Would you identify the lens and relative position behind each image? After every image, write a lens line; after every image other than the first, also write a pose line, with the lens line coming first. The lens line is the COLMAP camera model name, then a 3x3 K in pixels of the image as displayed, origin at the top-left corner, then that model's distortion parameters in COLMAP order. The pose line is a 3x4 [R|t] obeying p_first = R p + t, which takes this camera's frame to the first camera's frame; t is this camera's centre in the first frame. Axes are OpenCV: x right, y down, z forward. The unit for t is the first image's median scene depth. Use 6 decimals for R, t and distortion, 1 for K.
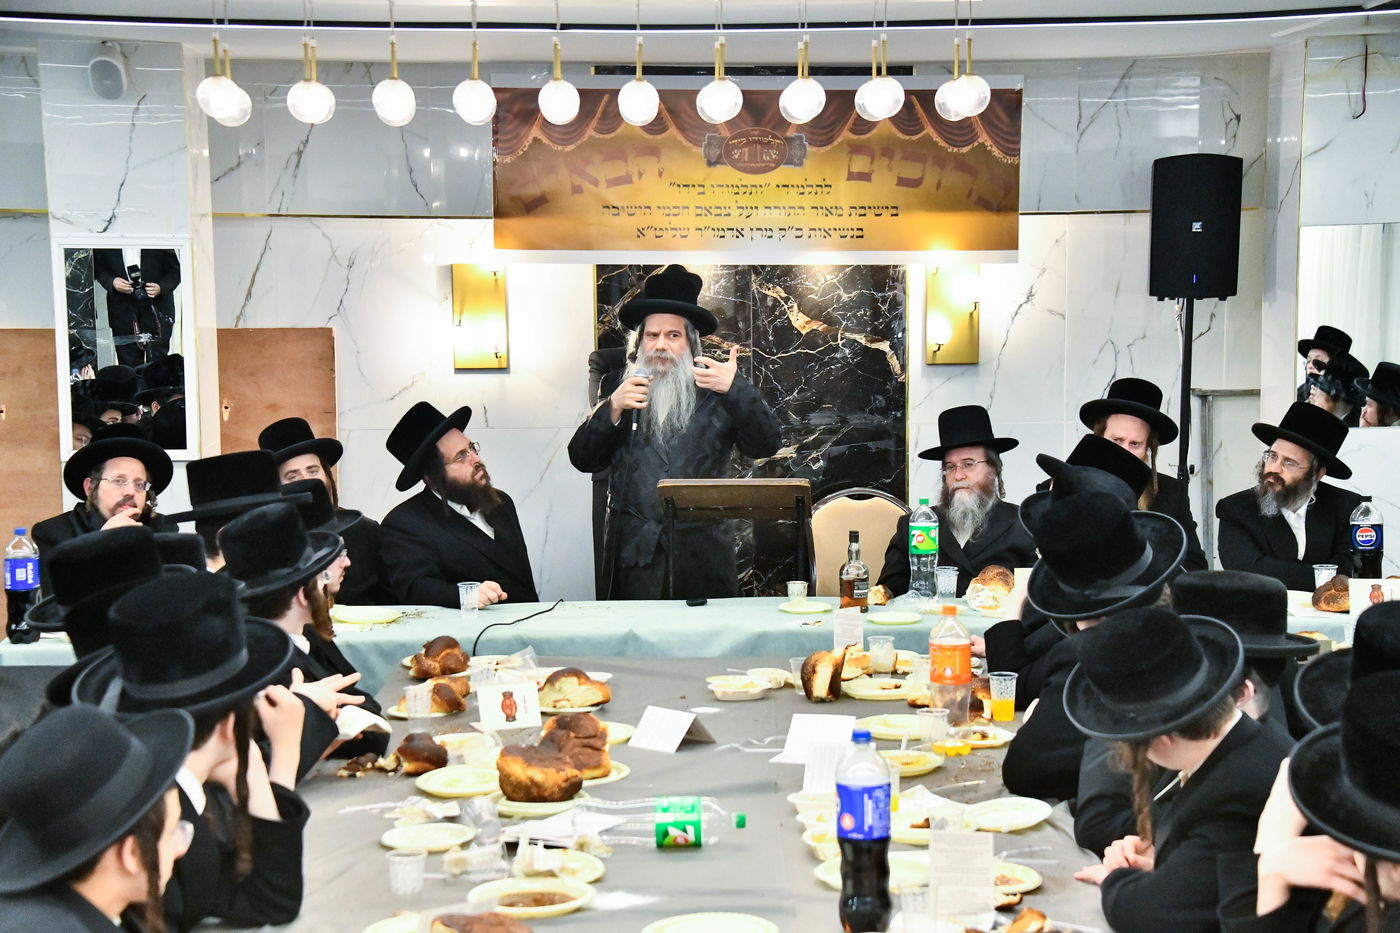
lens RADIAL K [[2562.9, 0, 702.6], [0, 2562.9, 473.9], [0, 0, 1]] dist [0.482877, 0.000000]
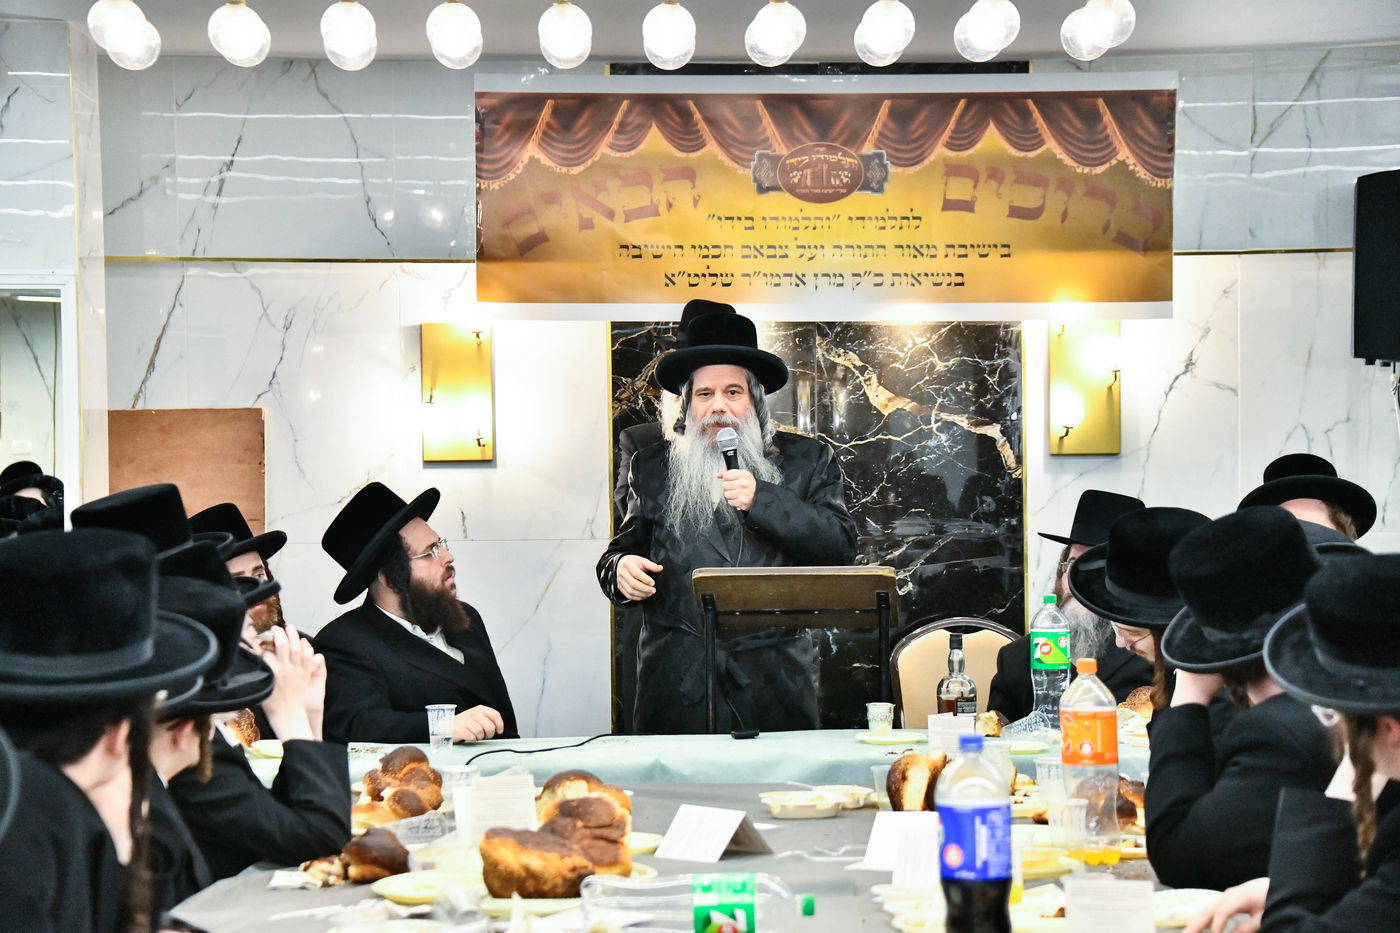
lens RADIAL K [[3410.8, 0, 694.4], [0, 3410.8, 453.3], [0, 0, 1]] dist [0.873353, 0.000000]
pose [[0.999874, -0.002103, -0.015757, -0.000984], [0.000713, 0.996147, -0.087700, 0.045800], [0.015881, 0.087678, 0.996022, -0.000968]]
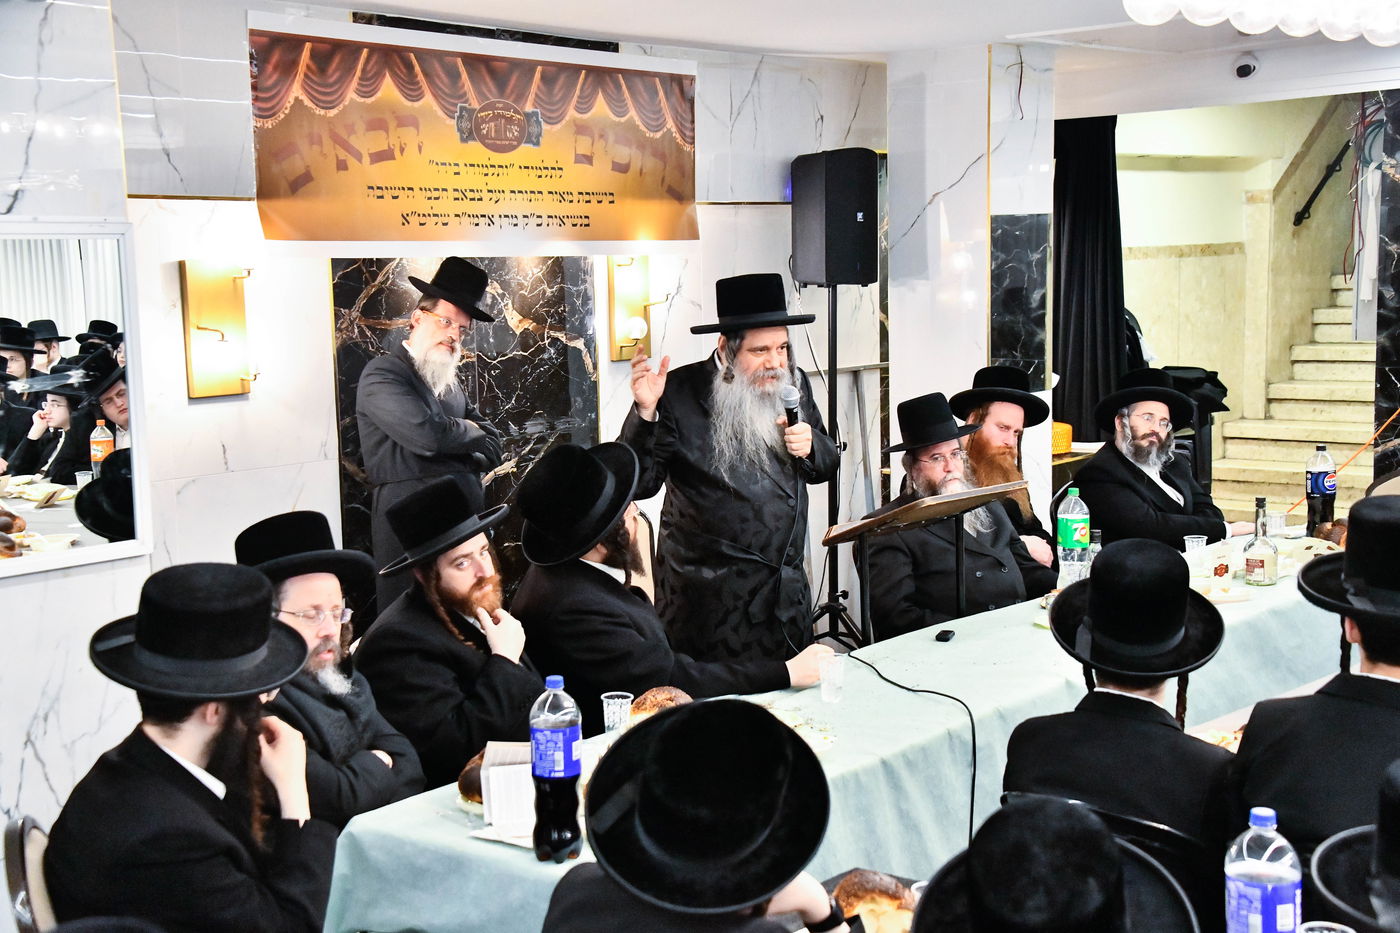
lens RADIAL K [[1958.1, 0, 702.5], [0, 1958.1, 469.2], [0, 0, 1]] dist [0.262296, 0.000000]
pose [[0.662809, -0.094511, 0.742800, -0.442189], [0.084874, 0.995092, 0.050878, -0.037666], [-0.743963, 0.029322, 0.667578, 0.503654]]
